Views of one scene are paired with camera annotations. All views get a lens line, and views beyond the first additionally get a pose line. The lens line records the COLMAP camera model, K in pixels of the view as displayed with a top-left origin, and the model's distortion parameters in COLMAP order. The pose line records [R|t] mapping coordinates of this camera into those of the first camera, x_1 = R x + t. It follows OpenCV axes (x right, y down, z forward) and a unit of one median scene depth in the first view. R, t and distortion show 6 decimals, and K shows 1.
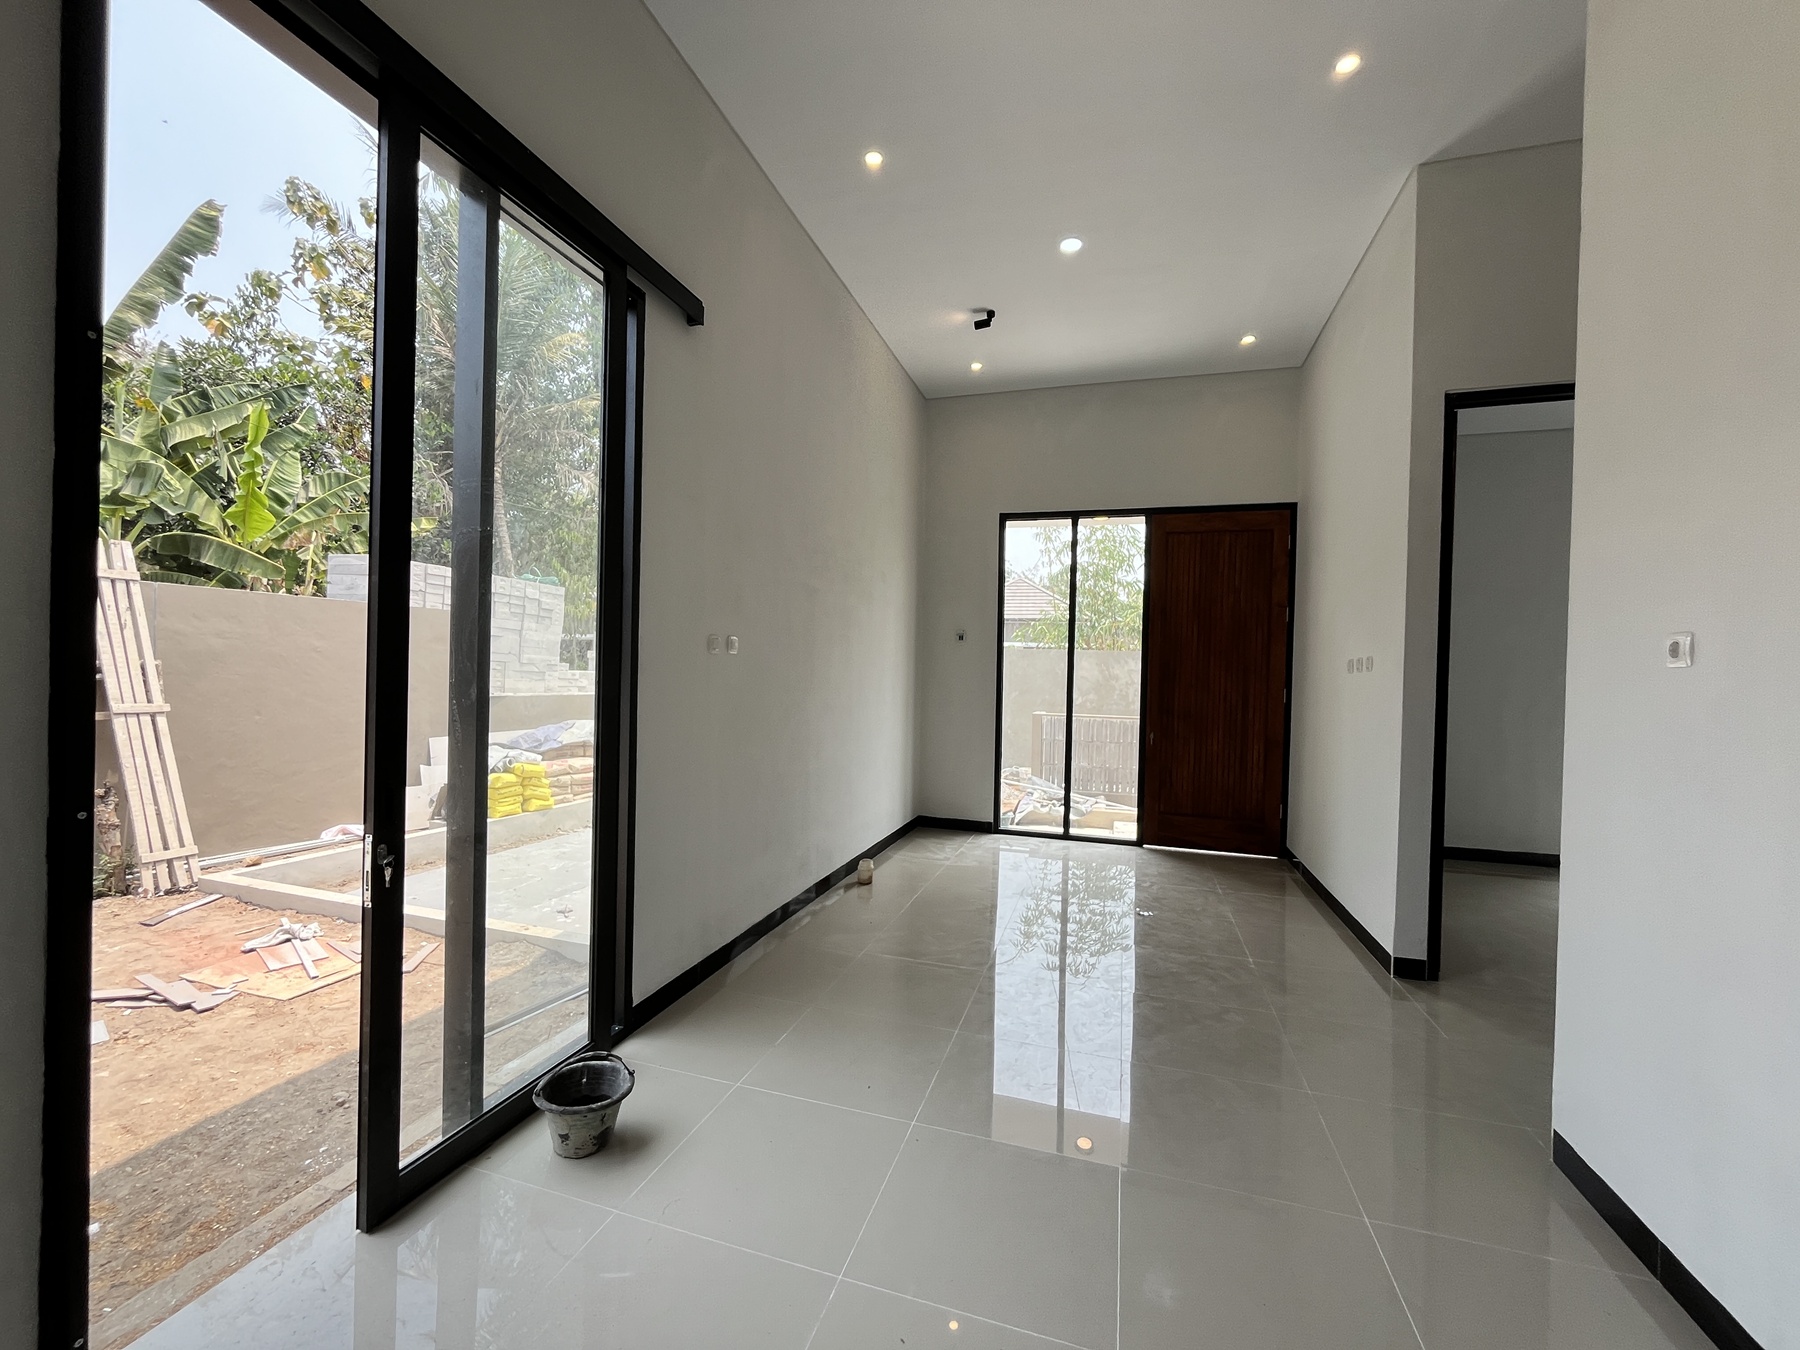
lens RADIAL K [[729.6, 0, 895.4], [0, 729.6, 673.9], [0, 0, 1]] dist [-0.004129, 0.000808]
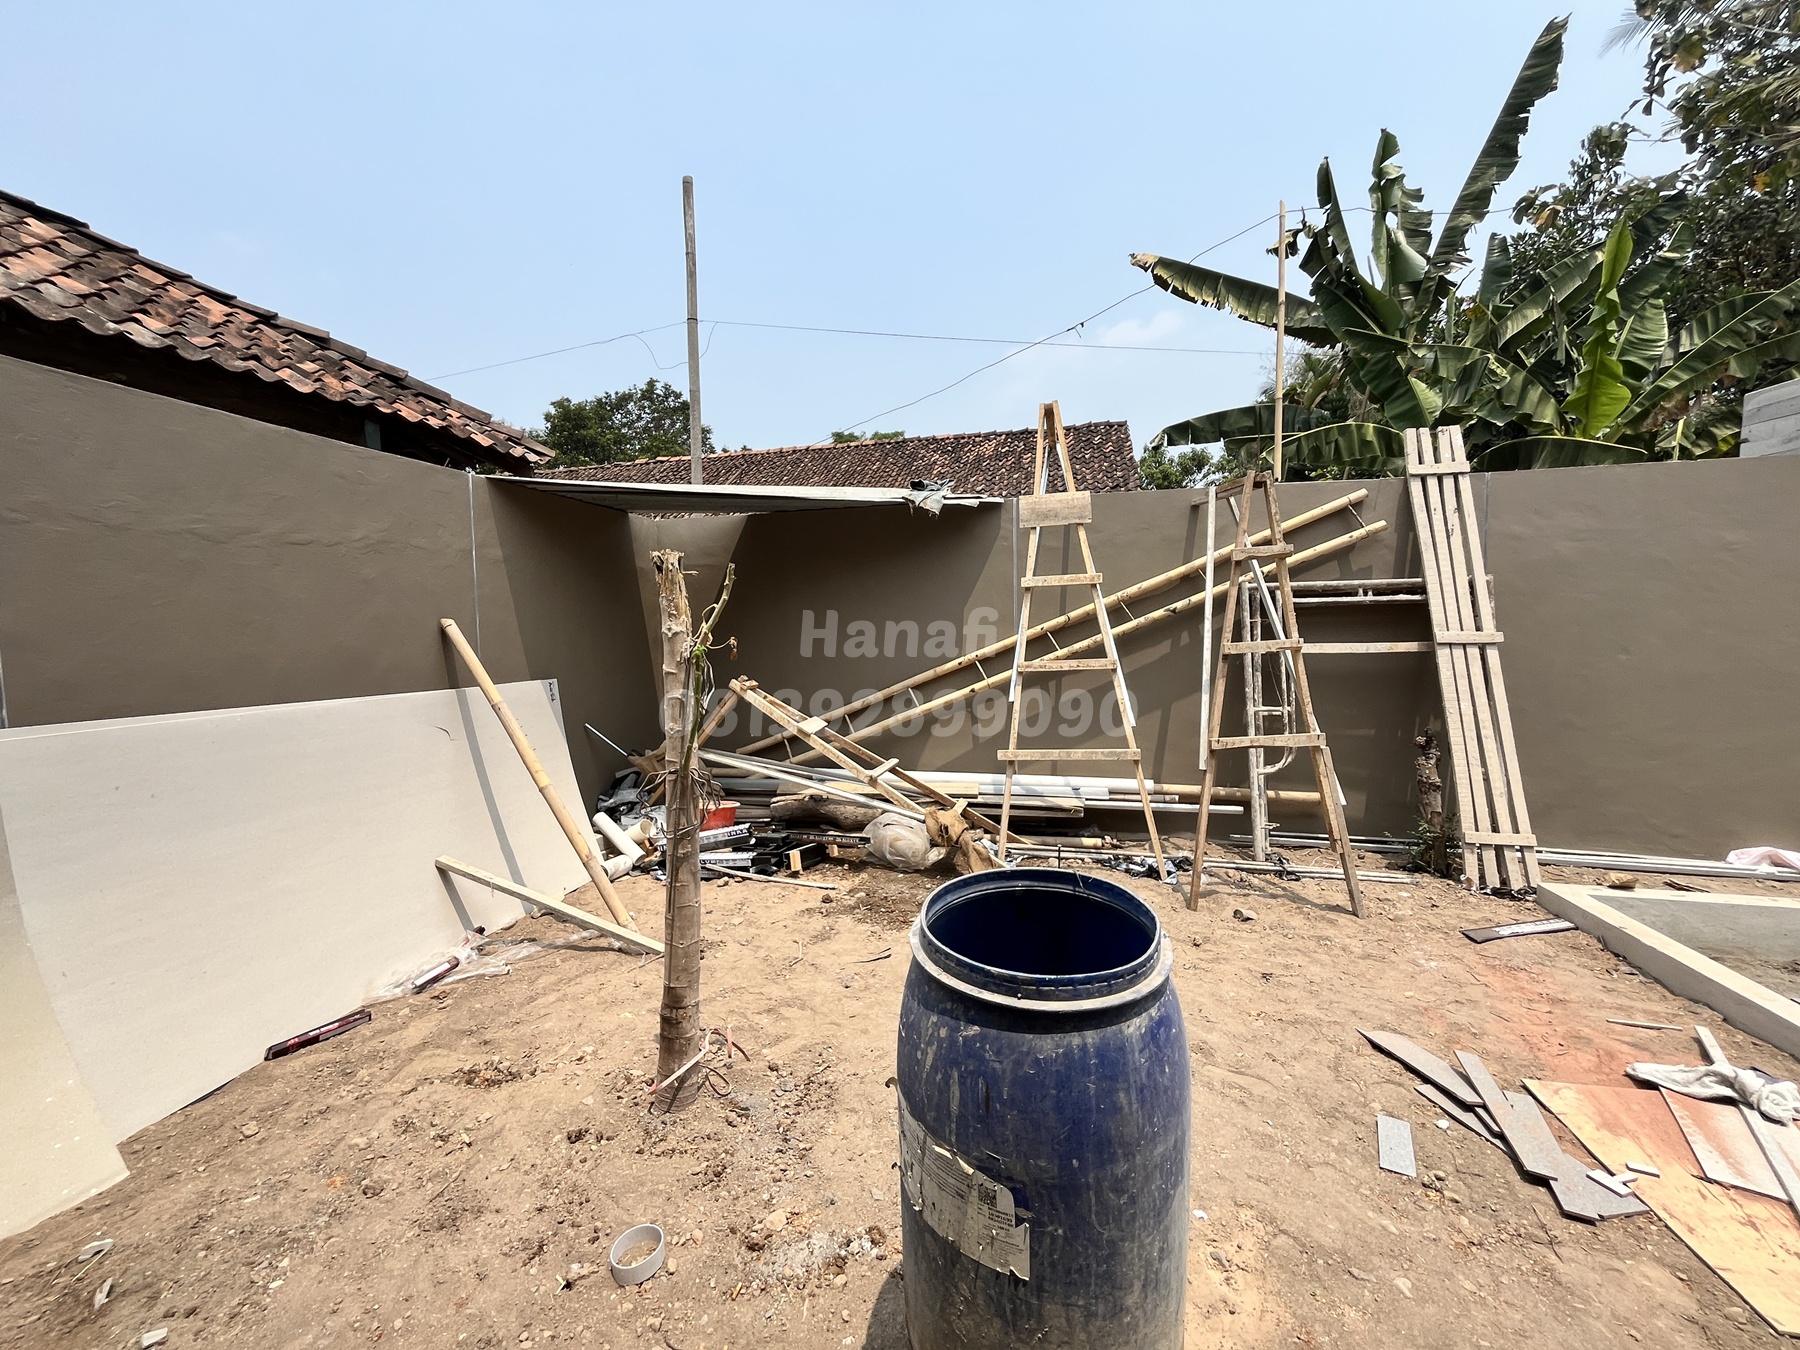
lens RADIAL K [[729.6, 0, 895.1], [0, 729.6, 675.1], [0, 0, 1]] dist [-0.004129, 0.000808]
pose [[0.106202, 0.047590, -0.993205, -0.270420], [0.017837, 0.998602, 0.049756, 0.029985], [0.994185, -0.023000, 0.105205, 0.254170]]
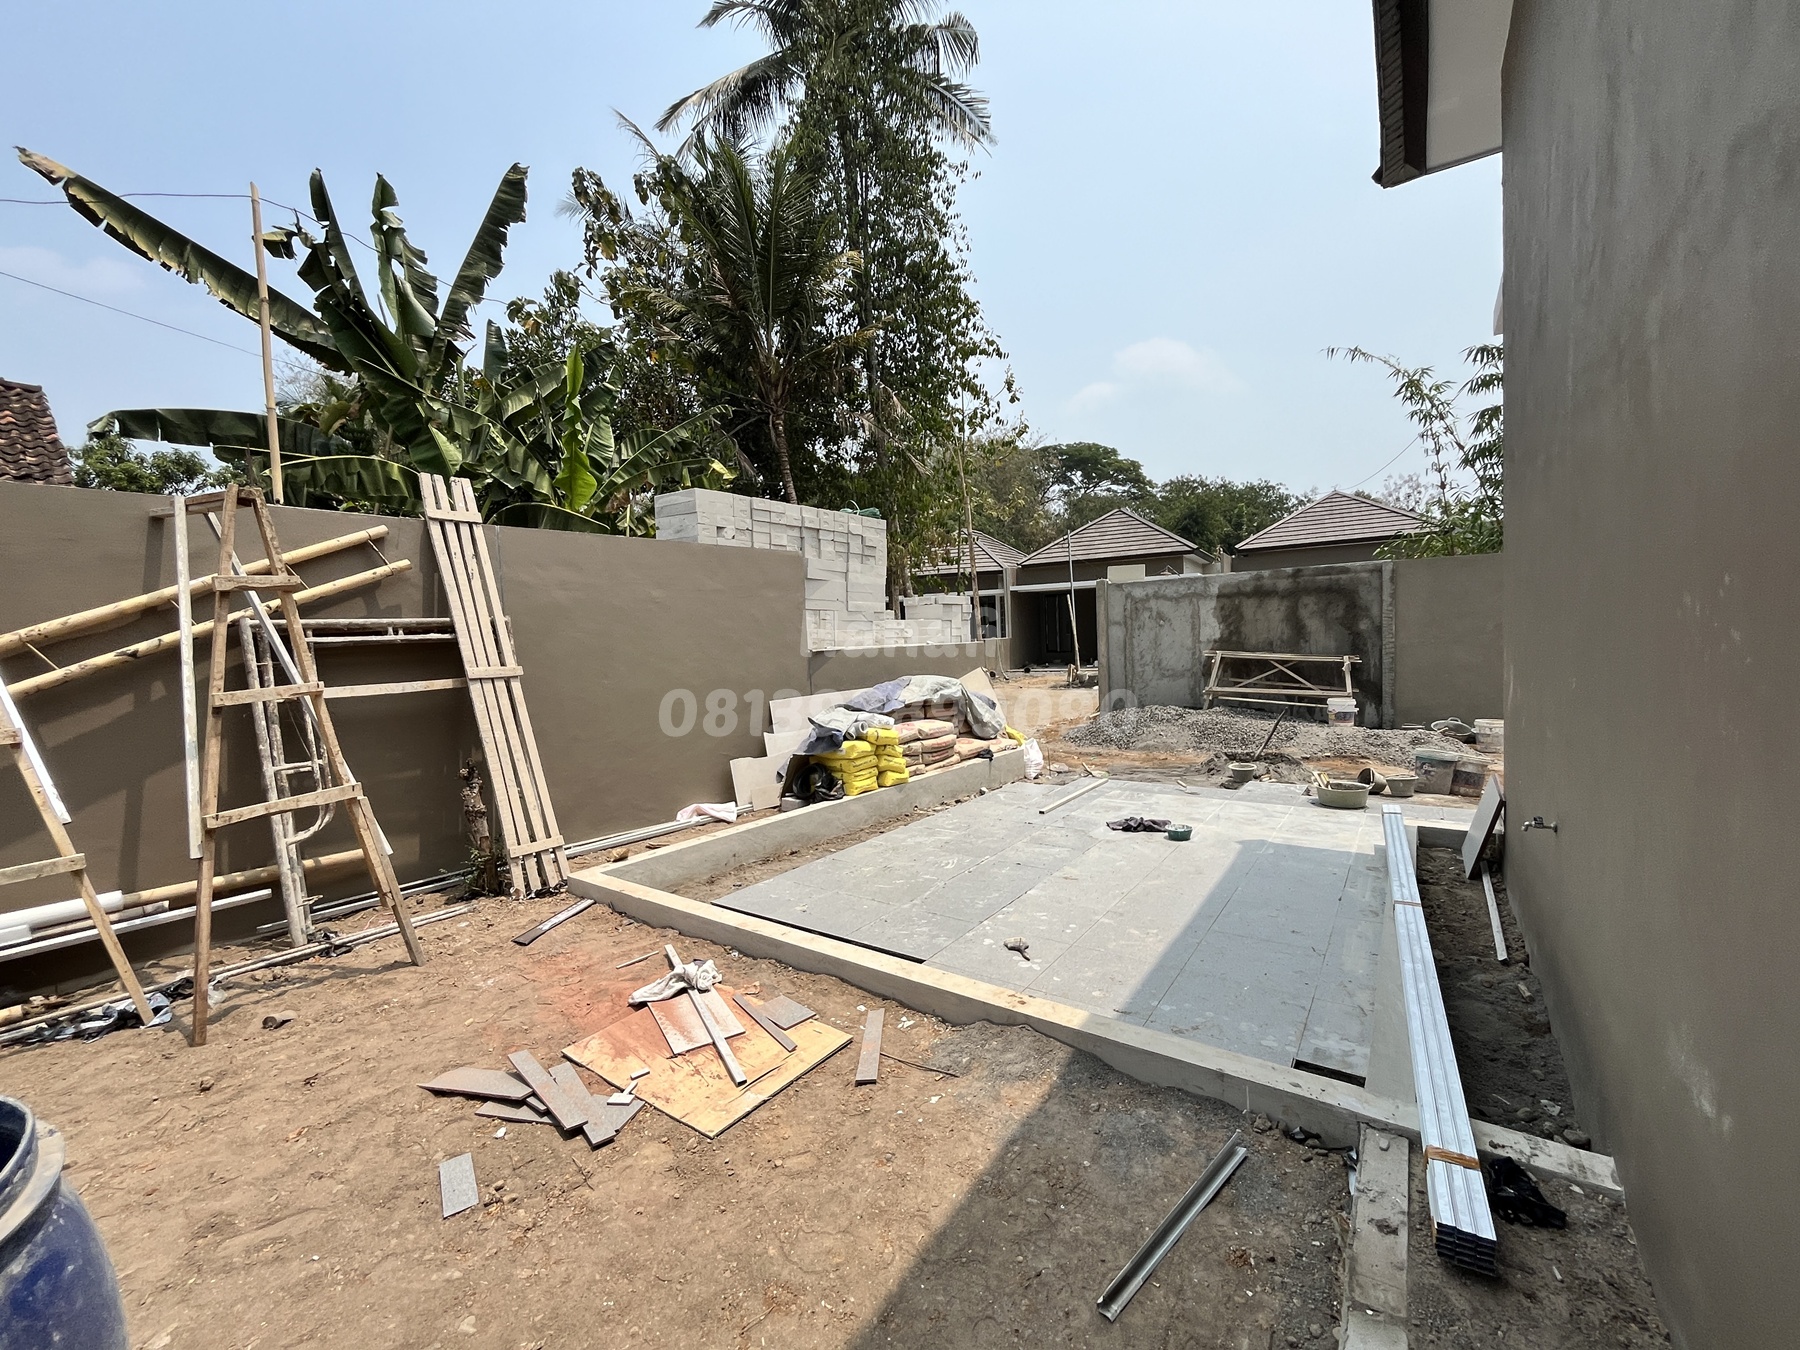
lens RADIAL K [[729.6, 0, 894.0], [0, 729.6, 676.8], [0, 0, 1]] dist [-0.004129, 0.000808]
pose [[0.948022, -0.043740, -0.315185, -0.265680], [0.061741, 0.996968, 0.047353, 0.032444], [0.312158, -0.064352, 0.947848, 0.273345]]
